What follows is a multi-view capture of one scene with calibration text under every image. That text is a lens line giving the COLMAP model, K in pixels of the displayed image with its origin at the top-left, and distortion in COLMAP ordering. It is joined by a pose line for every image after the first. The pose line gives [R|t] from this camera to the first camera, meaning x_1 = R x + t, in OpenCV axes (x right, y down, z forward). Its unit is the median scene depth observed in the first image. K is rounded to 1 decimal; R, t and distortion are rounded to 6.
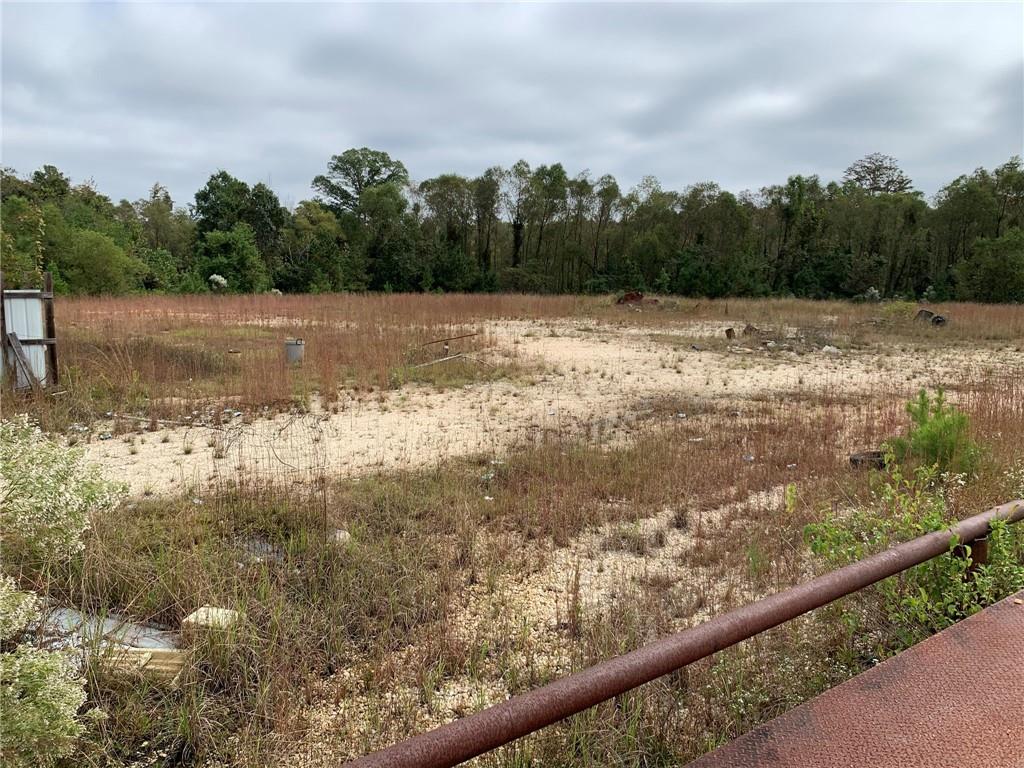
lens RADIAL K [[792.1, 0, 512.0], [0, 792.1, 384.0], [0, 0, 1]] dist [0.024497, -0.002535]
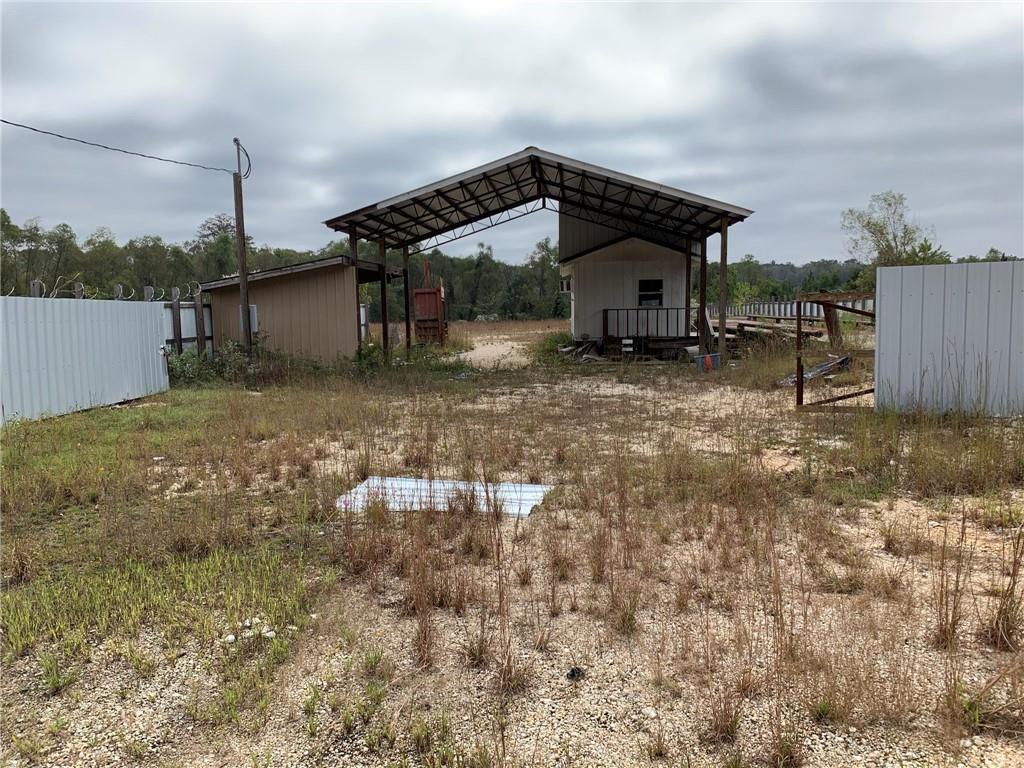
lens RADIAL K [[783.3, 0, 499.3], [0, 783.3, 379.3], [0, 0, 1]] dist [0.081279, -0.150265]
pose [[0.654139, -0.088058, 0.751231, -0.399350], [0.132172, 0.991226, 0.001100, 0.032590], [-0.744736, 0.098572, 0.660039, -0.176990]]
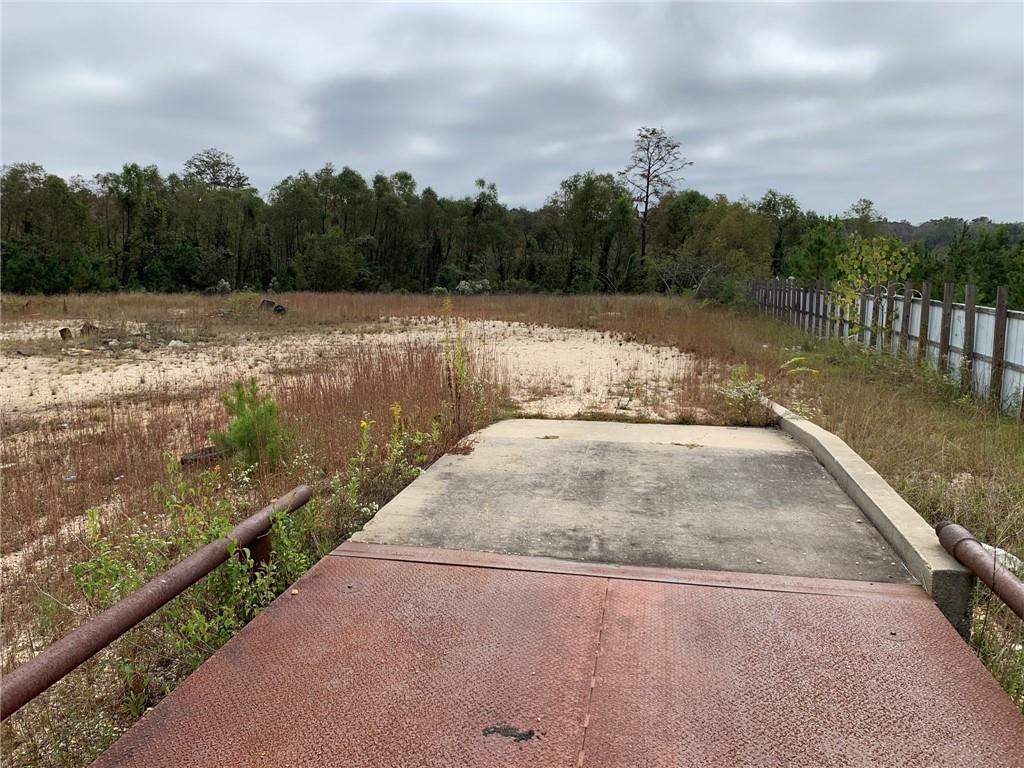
lens RADIAL K [[792.2, 0, 496.8], [0, 792.2, 388.7], [0, 0, 1]] dist [0.033519, -0.049377]
pose [[0.735444, -0.111429, 0.668360, 0.012009], [0.101536, 0.993371, 0.053887, -0.000645], [-0.669935, 0.028232, 0.741883, 0.005612]]
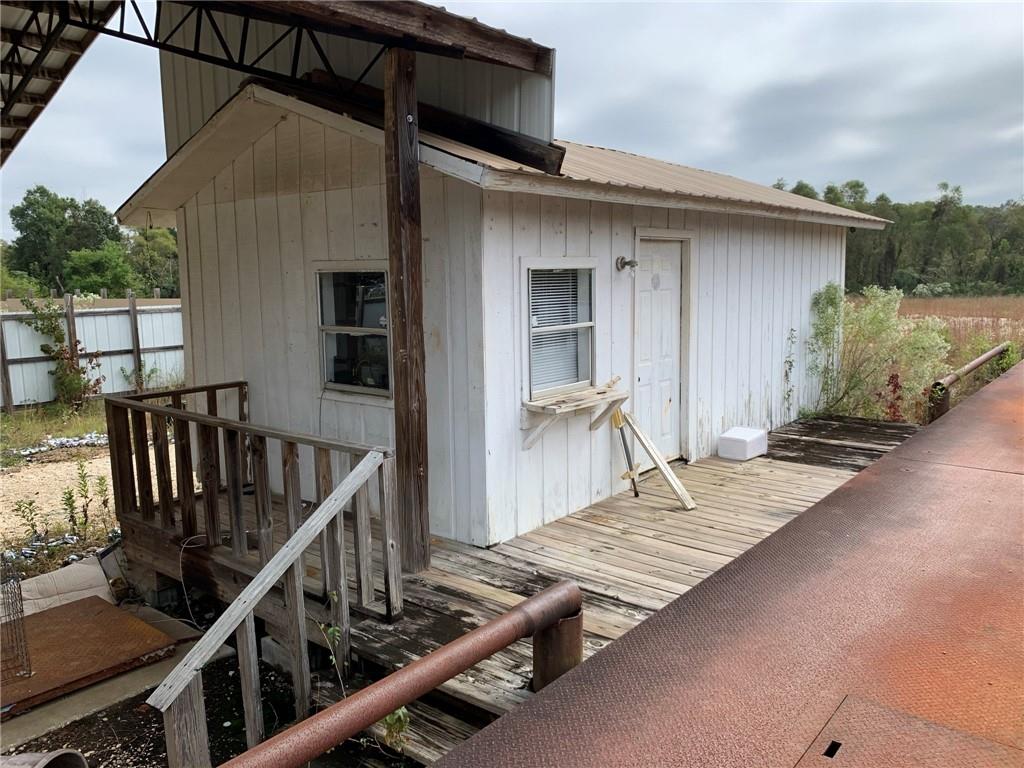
lens RADIAL K [[792.1, 0, 512.0], [0, 792.1, 384.0], [0, 0, 1]] dist [0.024497, -0.002535]
pose [[0.965462, -0.061833, 0.253100, -0.120792], [0.064941, 0.997881, -0.003936, 0.012789], [-0.252321, 0.020236, 0.967432, -0.091477]]
